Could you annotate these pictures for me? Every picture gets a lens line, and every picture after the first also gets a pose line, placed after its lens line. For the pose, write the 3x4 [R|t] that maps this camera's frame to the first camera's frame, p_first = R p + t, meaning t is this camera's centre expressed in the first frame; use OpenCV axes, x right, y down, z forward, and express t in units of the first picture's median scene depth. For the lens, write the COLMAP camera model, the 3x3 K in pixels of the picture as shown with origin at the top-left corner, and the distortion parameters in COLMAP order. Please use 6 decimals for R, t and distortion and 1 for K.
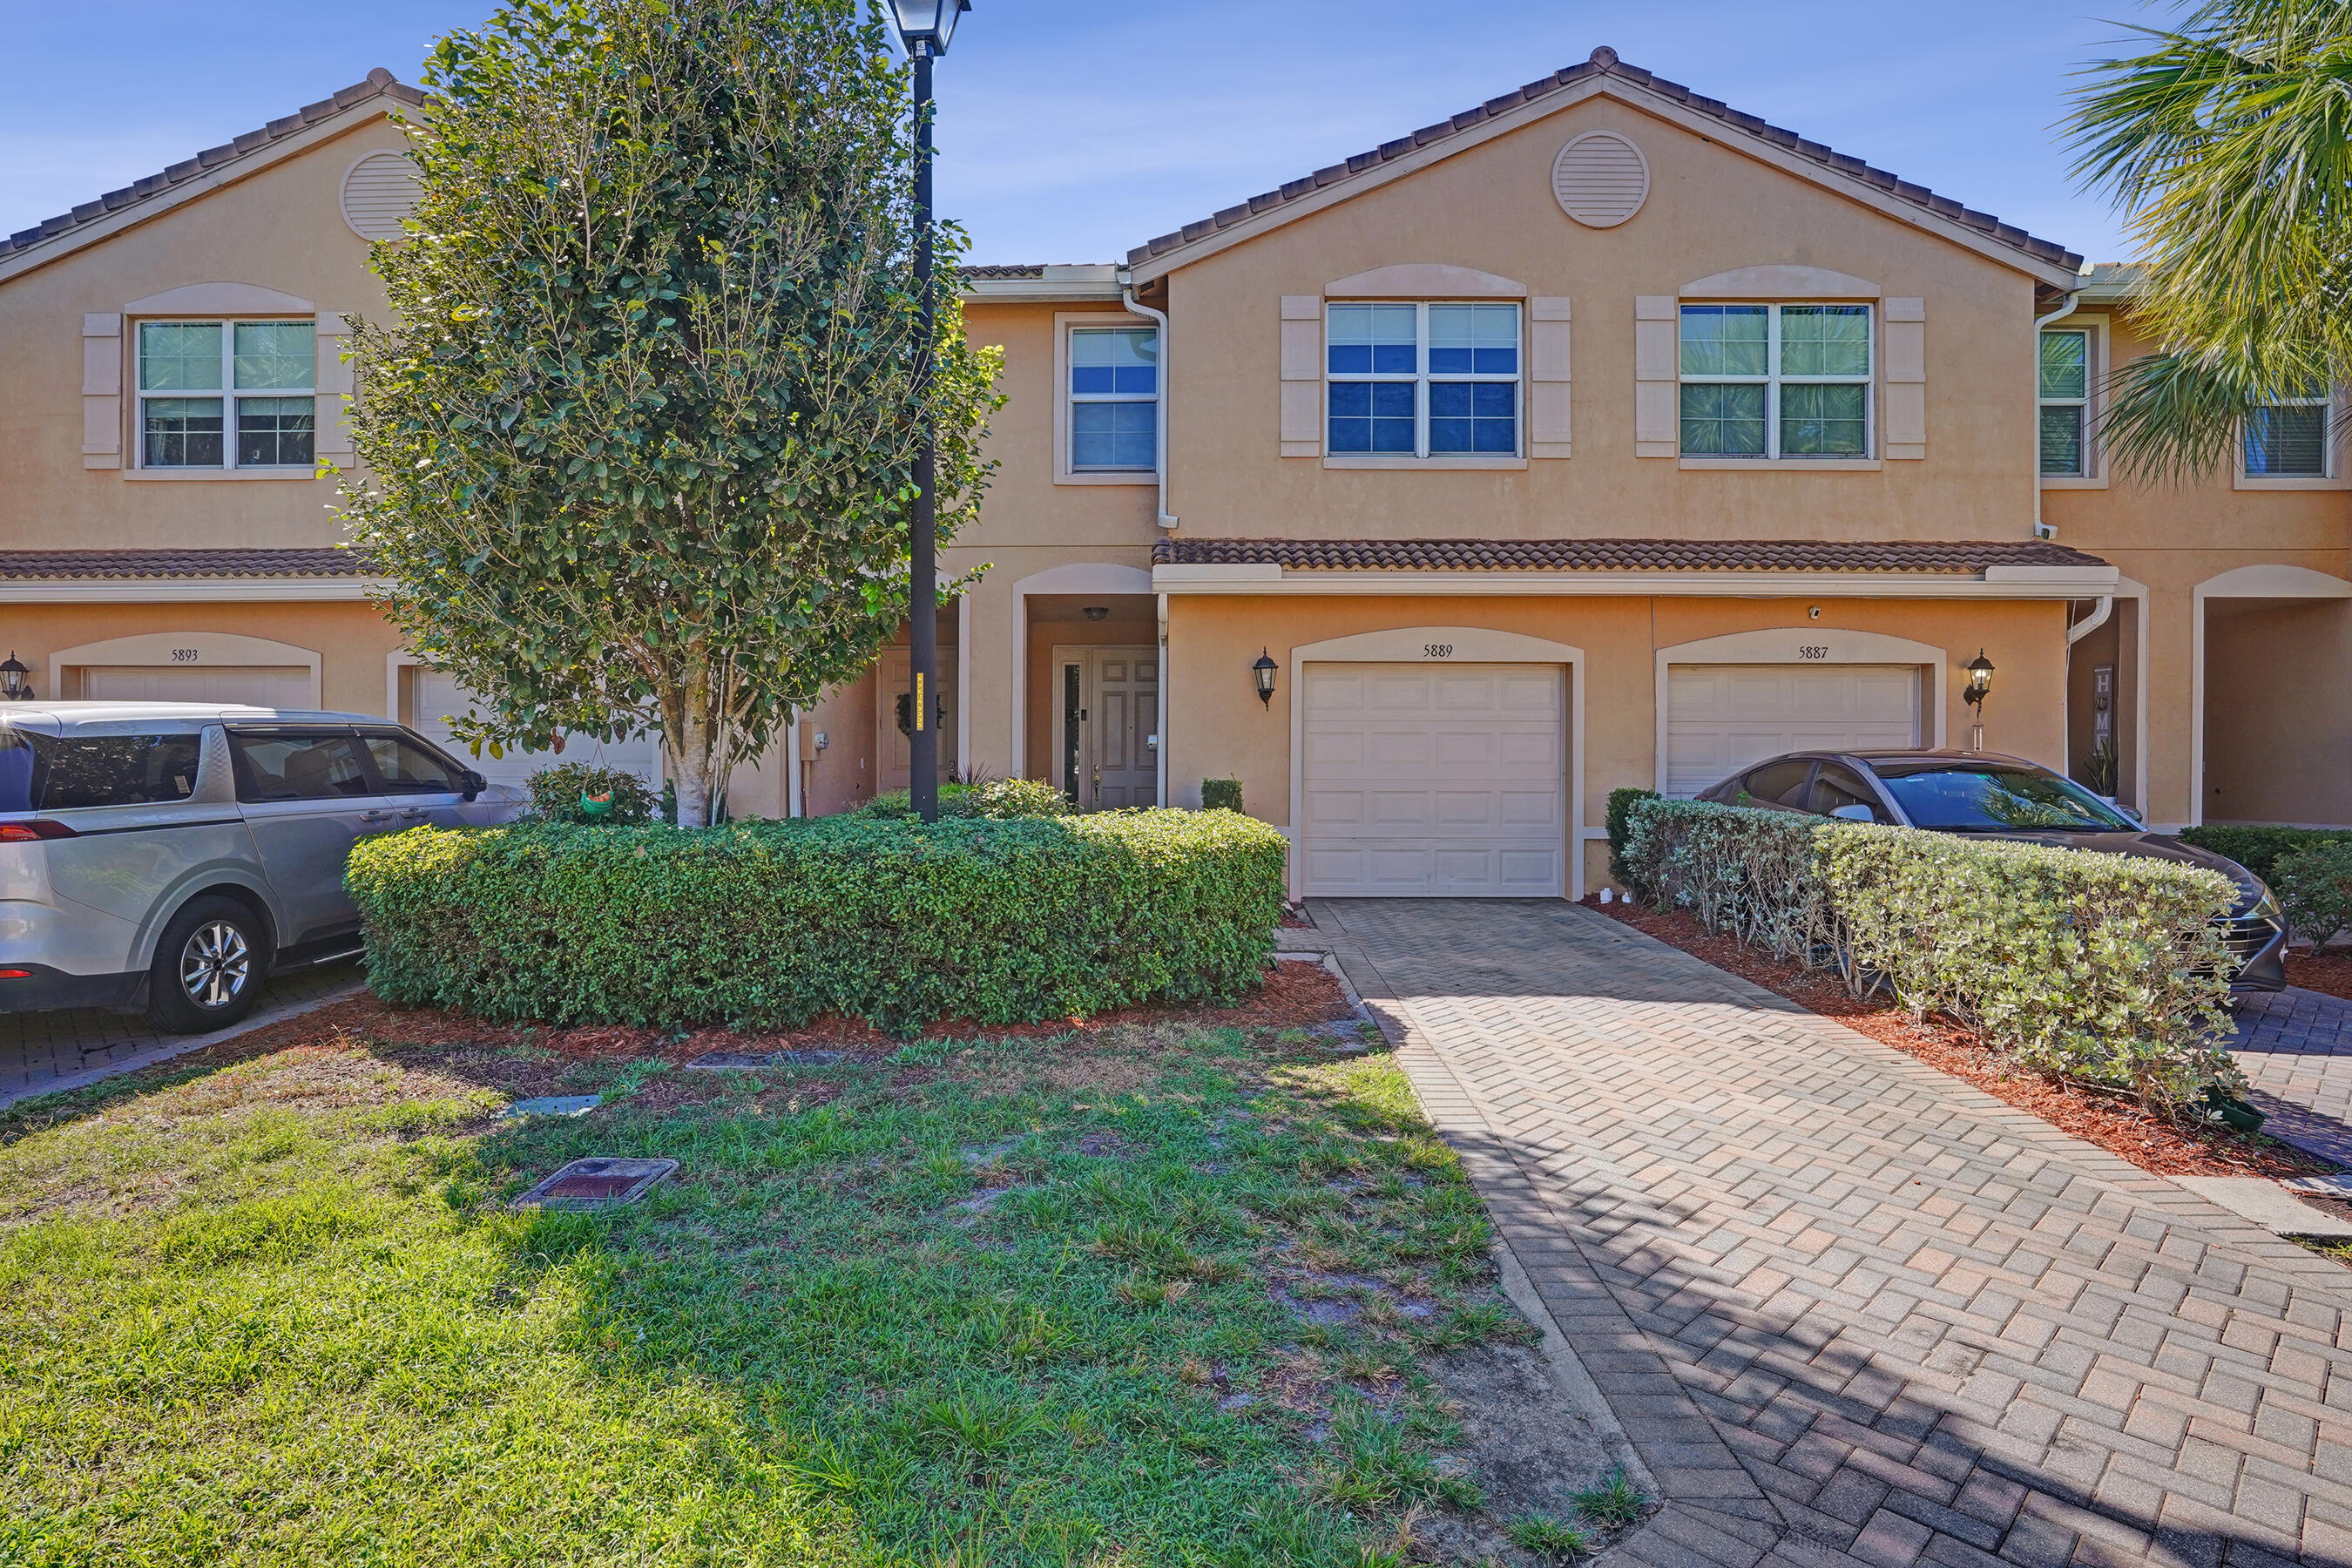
lens RADIAL K [[1230.6, 0, 1165.8], [0, 1230.6, 780.2], [0, 0, 1]] dist [-0.047282, 0.026379]
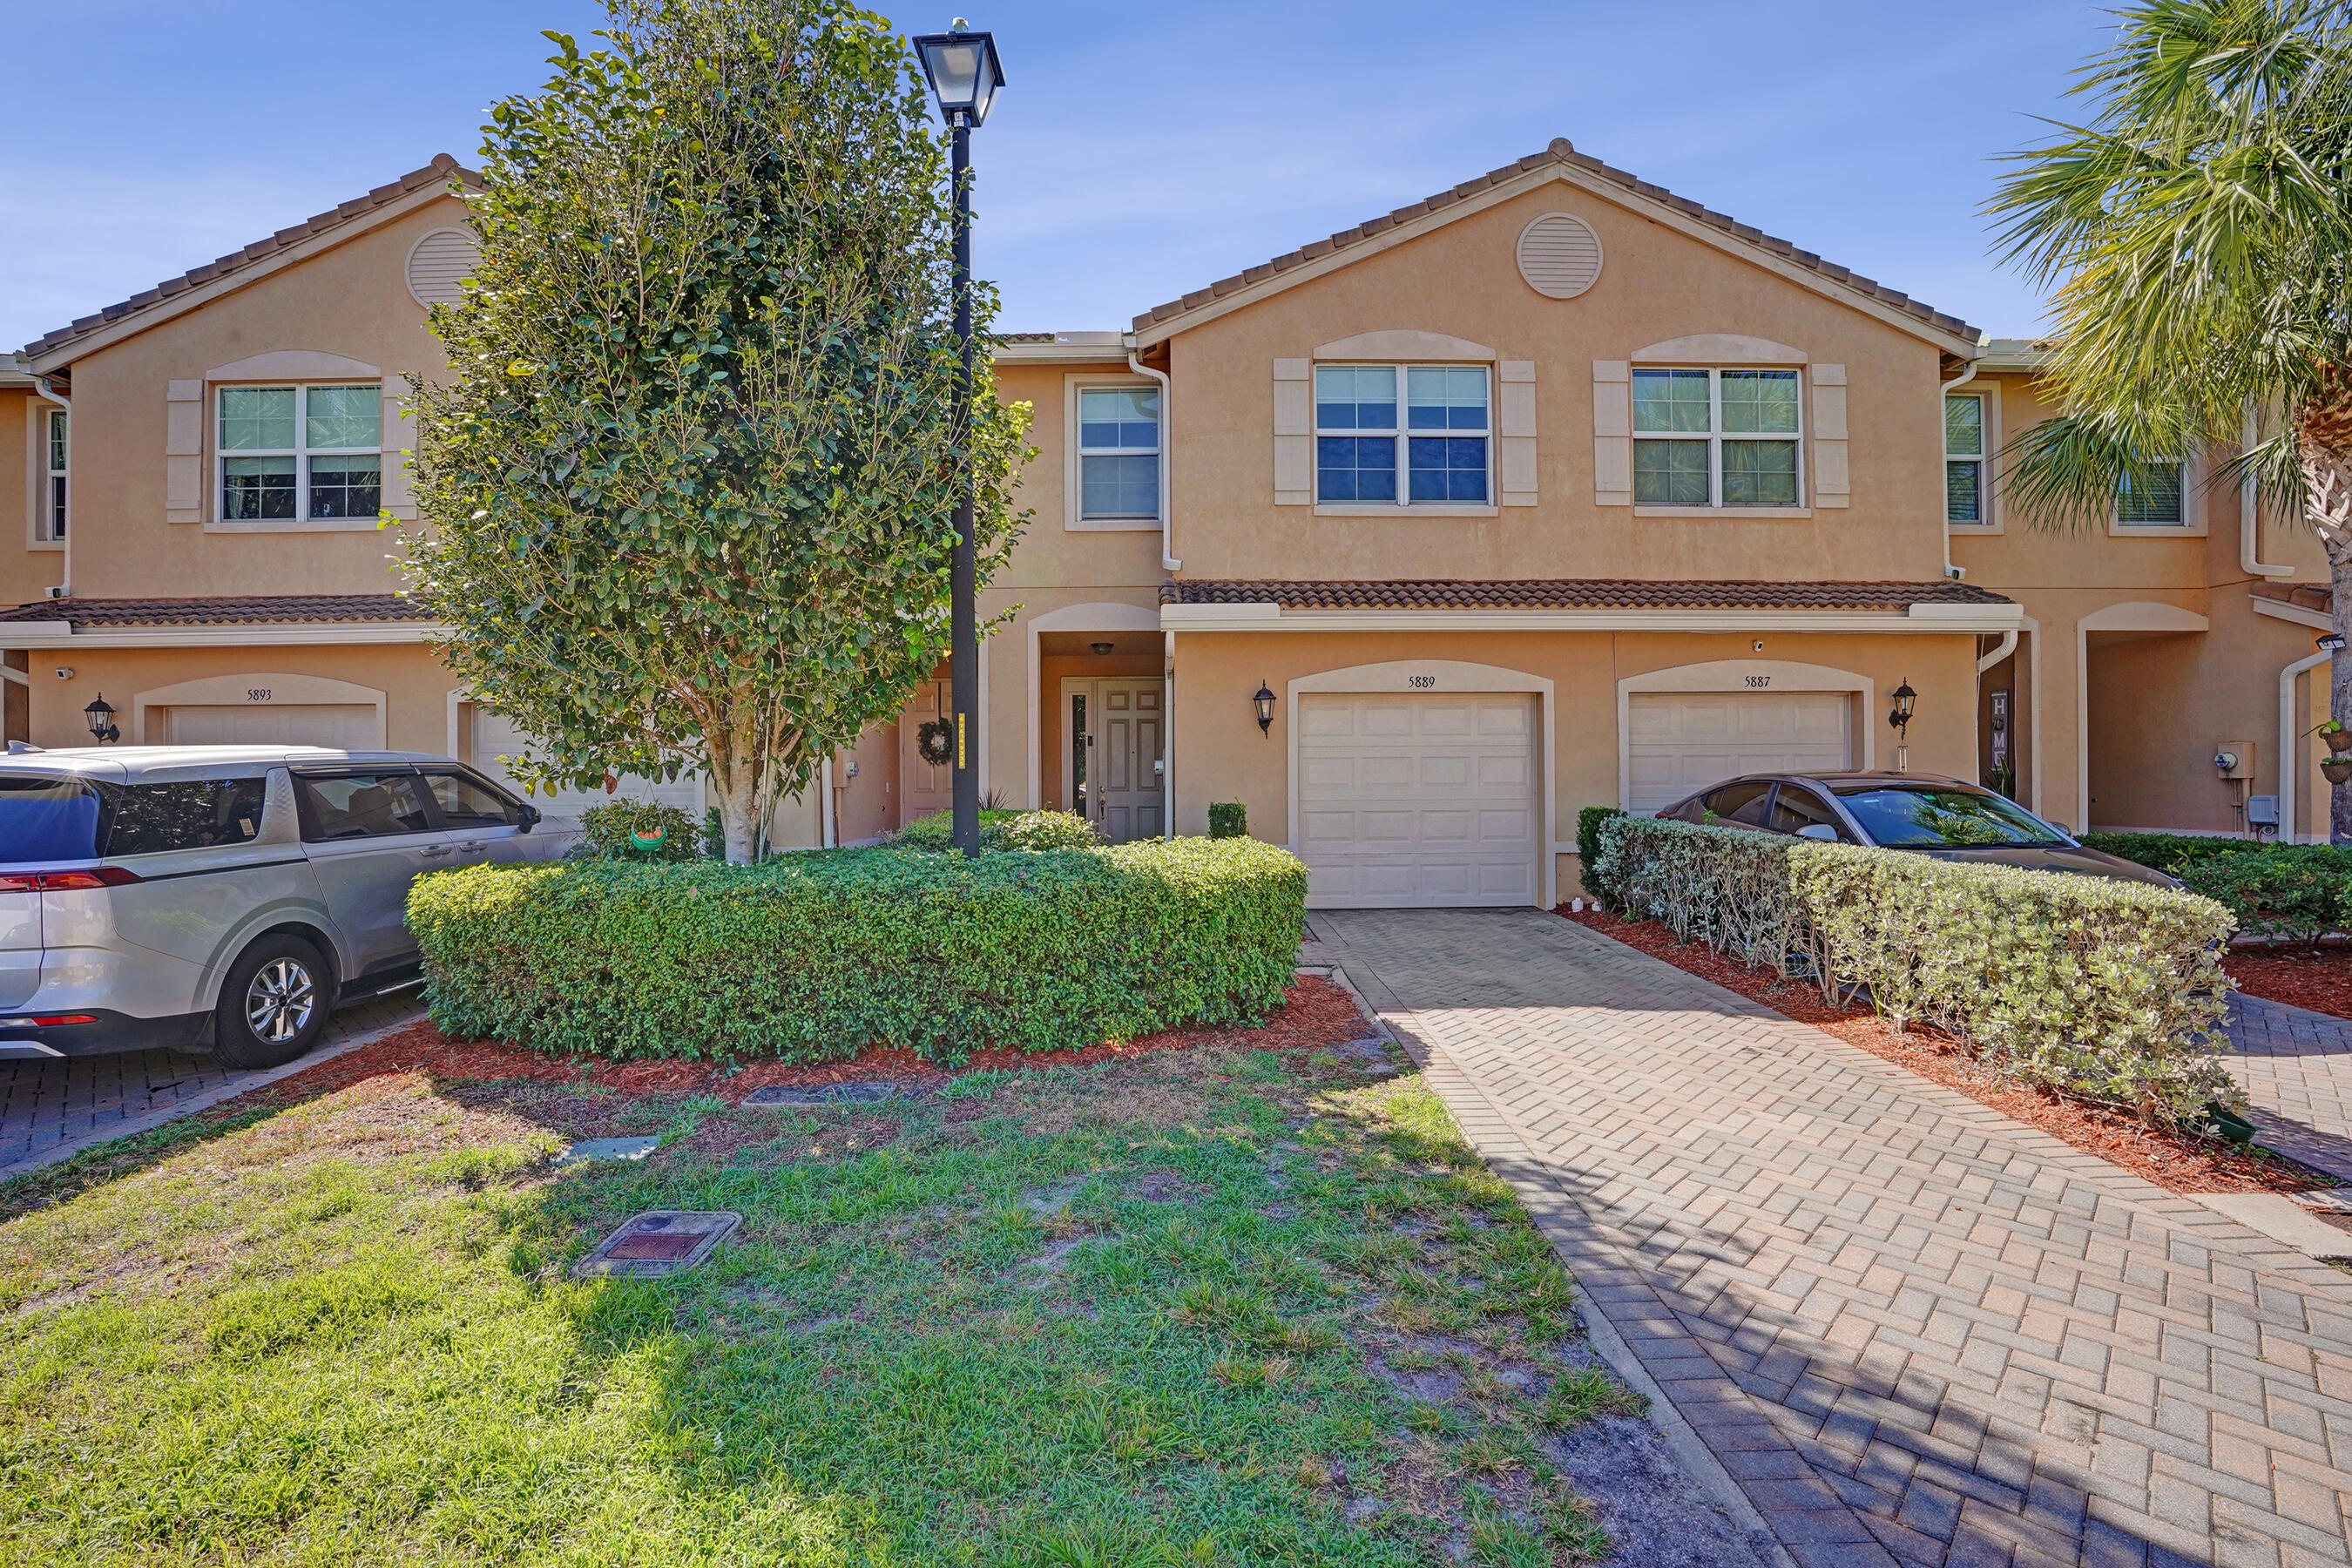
lens RADIAL K [[1083.5, 0, 1171.8], [0, 1083.5, 779.8], [0, 0, 1]] dist [-0.065368, 0.025528]
pose [[0.999563, -0.009234, 0.028095, -0.045448], [0.009474, 0.999920, -0.008439, -0.020317], [-0.028015, 0.008702, 0.999570, 0.077529]]
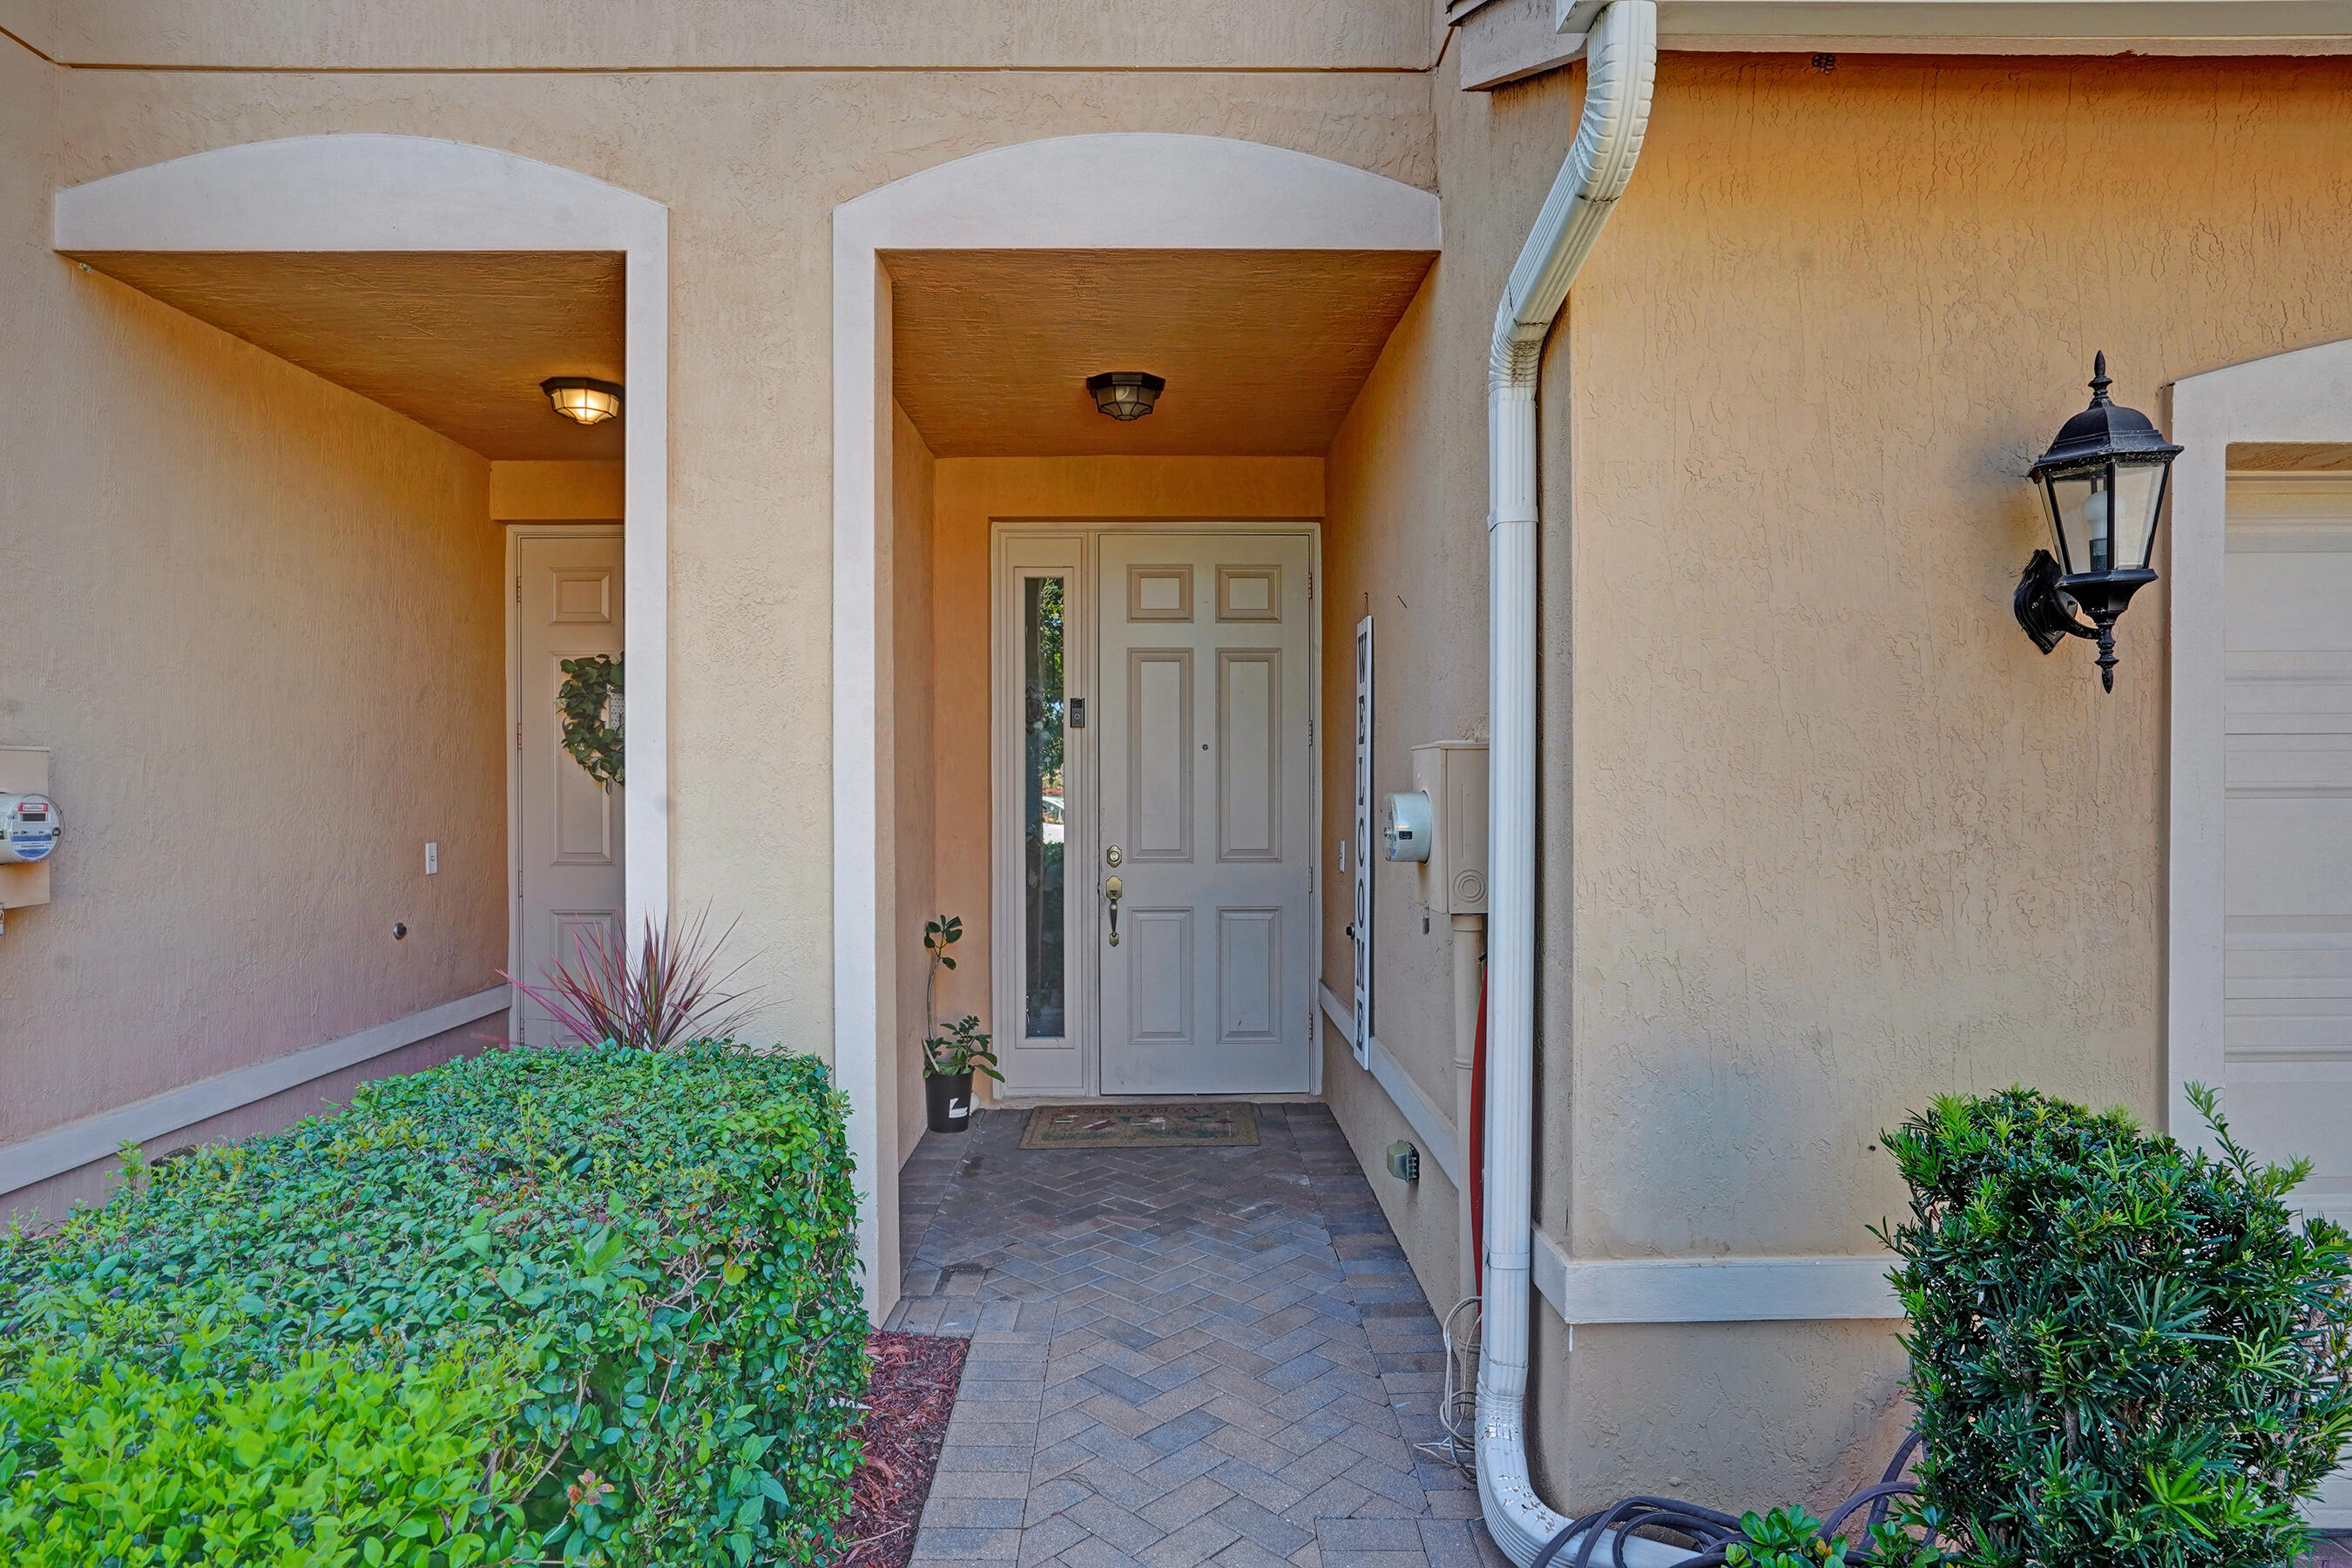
lens RADIAL K [[1303.0, 0, 1165.0], [0, 1303.0, 777.9], [0, 0, 1]] dist [-0.038853, 0.034663]
pose [[0.999159, -0.007014, 0.040389, -0.119000], [0.007126, 0.999971, -0.002643, -0.068531], [-0.040369, 0.002929, 0.999181, 1.291115]]
